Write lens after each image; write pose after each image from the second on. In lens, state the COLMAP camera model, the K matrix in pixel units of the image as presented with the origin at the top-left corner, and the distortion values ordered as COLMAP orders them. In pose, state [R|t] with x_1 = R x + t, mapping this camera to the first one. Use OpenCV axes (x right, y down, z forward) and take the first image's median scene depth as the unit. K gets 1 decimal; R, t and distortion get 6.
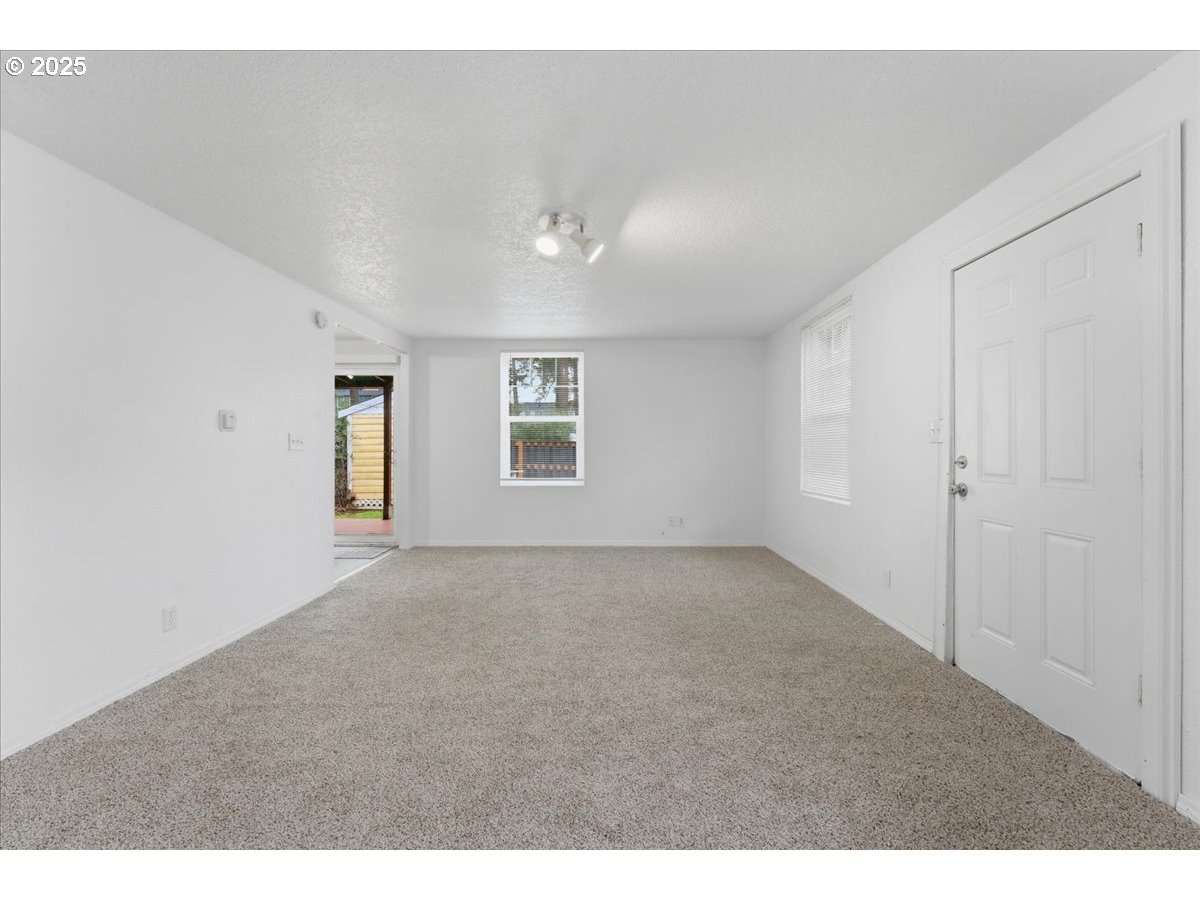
lens RADIAL K [[482.1, 0, 600.0], [0, 482.1, 445.1], [0, 0, 1]] dist [-0.000917, -0.000095]
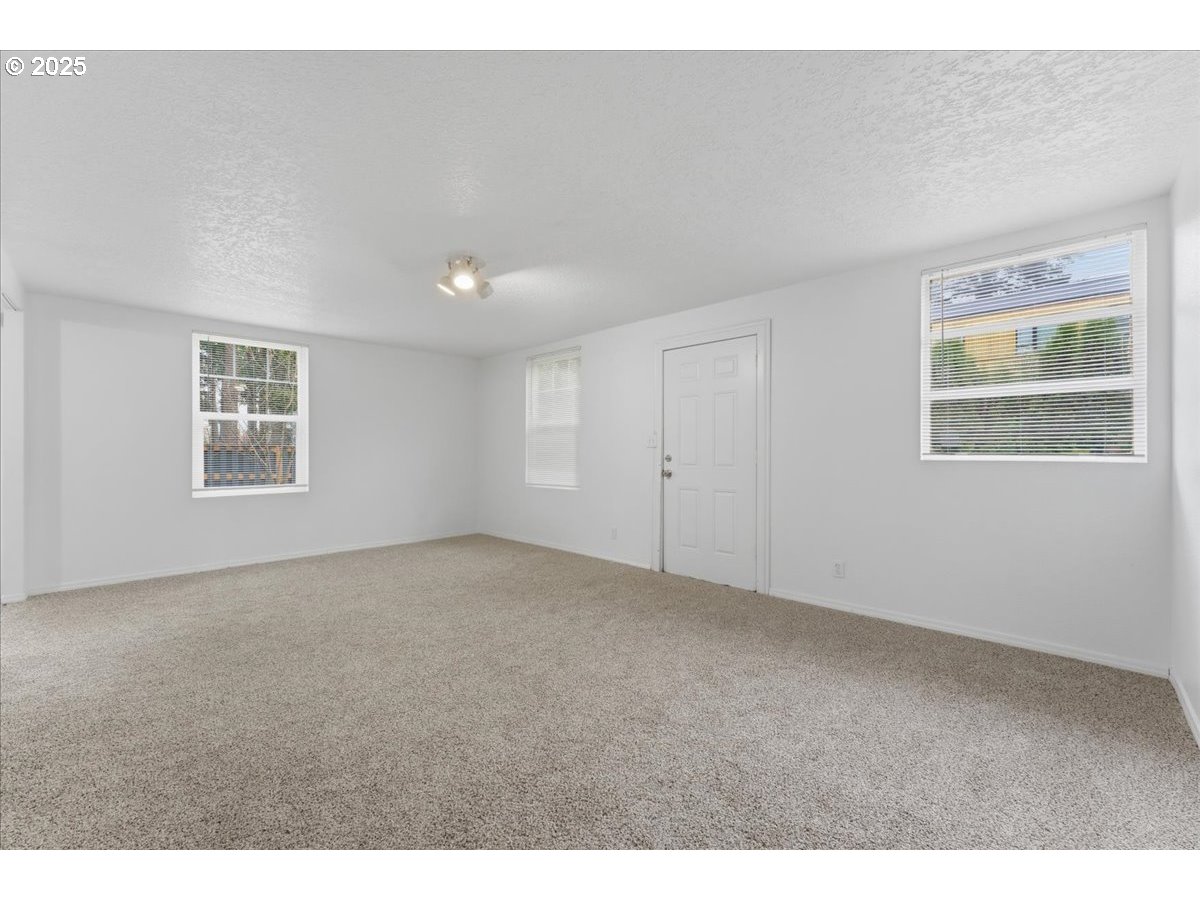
lens RADIAL K [[496.0, 0, 559.9], [0, 496.0, 451.5], [0, 0, 1]] dist [-0.000294, -0.000073]
pose [[0.719127, -0.000904, 0.694878, -0.463053], [-0.002911, 0.999986, 0.004314, 0.002054], [-0.694872, -0.005125, 0.719115, -0.031494]]
